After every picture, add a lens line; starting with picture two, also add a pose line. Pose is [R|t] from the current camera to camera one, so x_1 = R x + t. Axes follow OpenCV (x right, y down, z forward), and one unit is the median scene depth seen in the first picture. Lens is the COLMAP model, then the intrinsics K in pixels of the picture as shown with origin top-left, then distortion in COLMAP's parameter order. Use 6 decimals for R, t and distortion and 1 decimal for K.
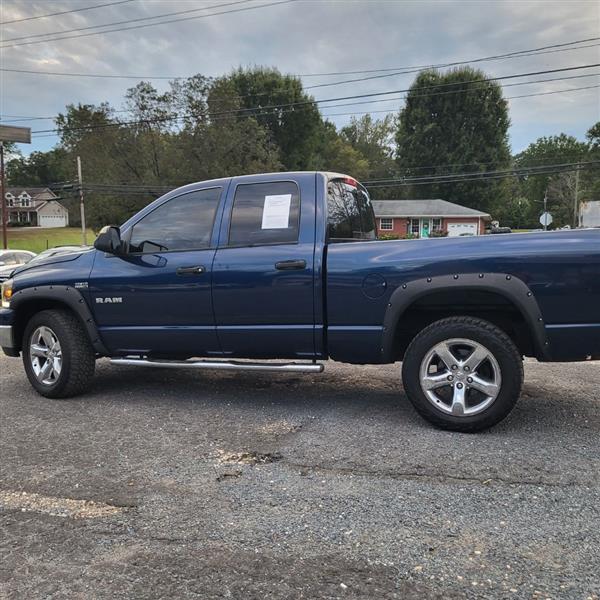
lens RADIAL K [[617.5, 0, 287.3], [0, 617.5, 315.9], [0, 0, 1]] dist [0.026006, 0.000000]
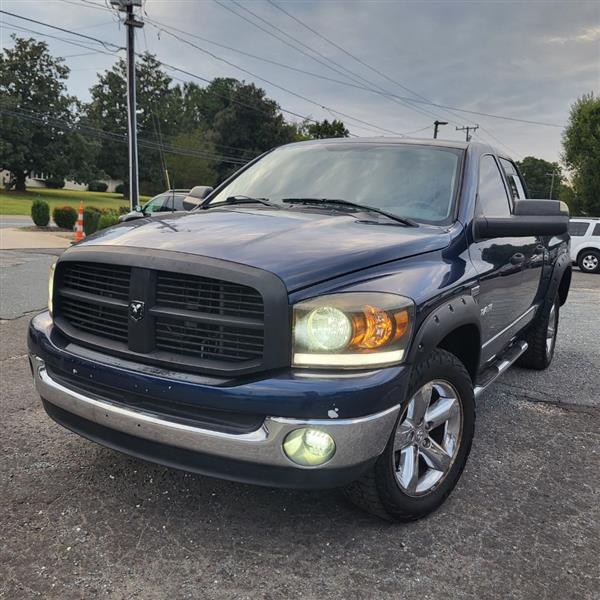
lens RADIAL K [[617.5, 0, 296.4], [0, 617.5, 308.9], [0, 0, 1]] dist [0.026006, 0.000000]
pose [[0.155395, -0.129091, 0.979381, -0.096197], [0.044570, 0.991331, 0.123595, -0.011644], [-0.986846, 0.024445, 0.159801, 0.110856]]
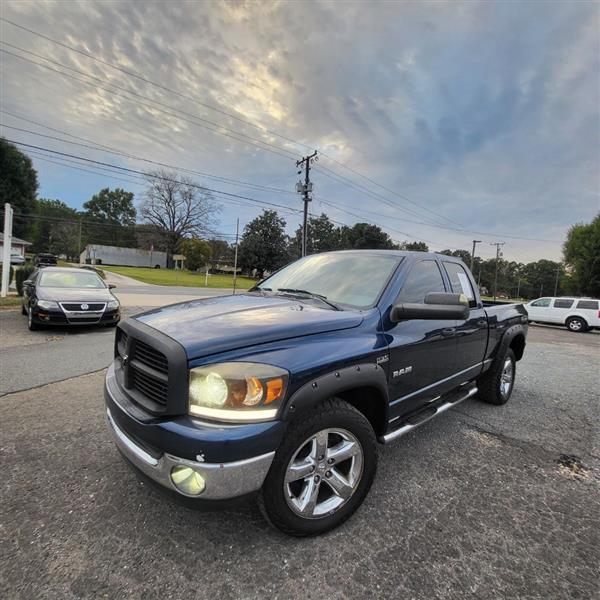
lens RADIAL K [[314.7, 0, 304.9], [0, 314.7, 304.2], [0, 0, 1]] dist [-0.001305, -0.001224]
pose [[0.436989, -0.016169, 0.899321, -0.075727], [0.020497, 0.999758, 0.008015, -0.012880], [-0.899233, 0.014931, 0.437215, 0.094279]]
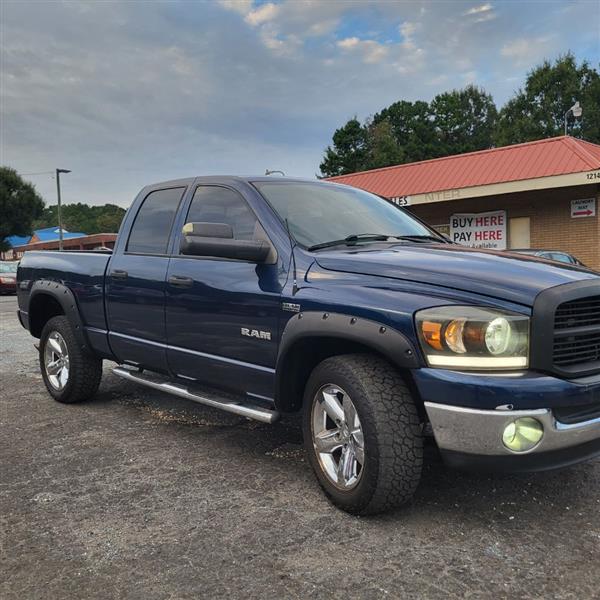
lens RADIAL K [[617.5, 0, 297.5], [0, 617.5, 304.2], [0, 0, 1]] dist [0.026006, 0.000000]
pose [[-0.907092, -0.005204, 0.420901, -0.048357], [0.069006, 0.984557, 0.160890, -0.020201], [-0.415238, 0.174987, -0.892724, 0.197184]]
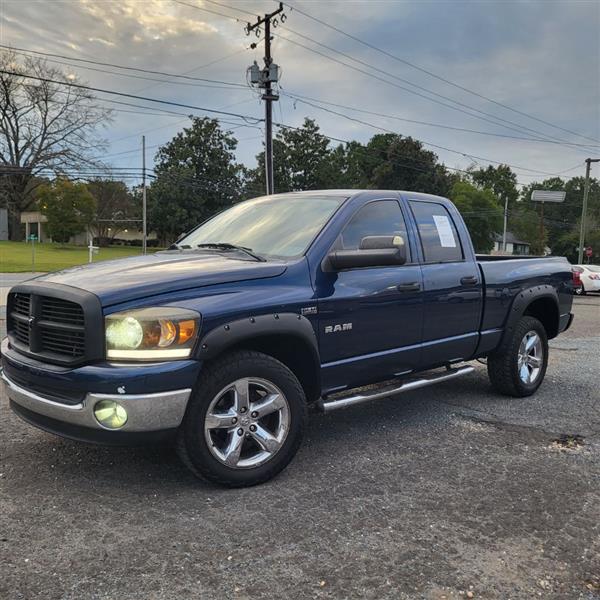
lens RADIAL K [[617.5, 0, 303.0], [0, 617.5, 318.7], [0, 0, 1]] dist [0.026006, 0.000000]
pose [[0.410689, -0.067853, 0.909247, -0.102851], [0.071577, 0.996549, 0.042038, -0.007387], [-0.908962, 0.047817, 0.414129, 0.072940]]
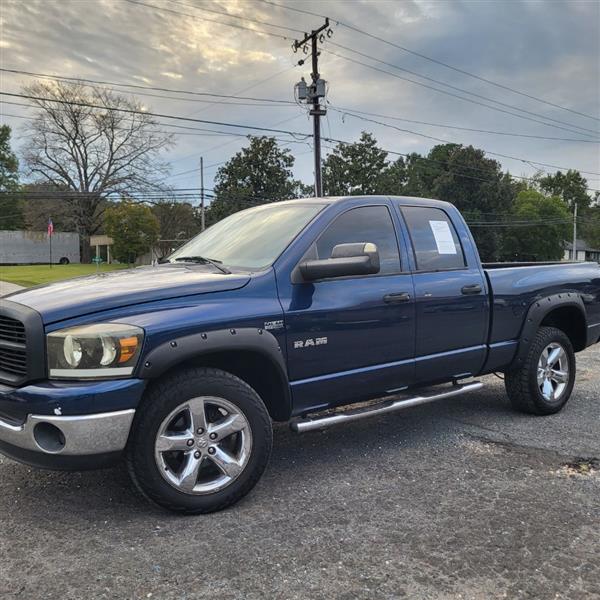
lens RADIAL K [[617.5, 0, 304.7], [0, 617.5, 319.9], [0, 0, 1]] dist [0.026006, 0.000000]
pose [[0.502363, -0.055535, 0.862872, -0.093289], [0.090847, 0.995802, 0.011199, -0.006191], [-0.859871, 0.072763, 0.505299, 0.064607]]
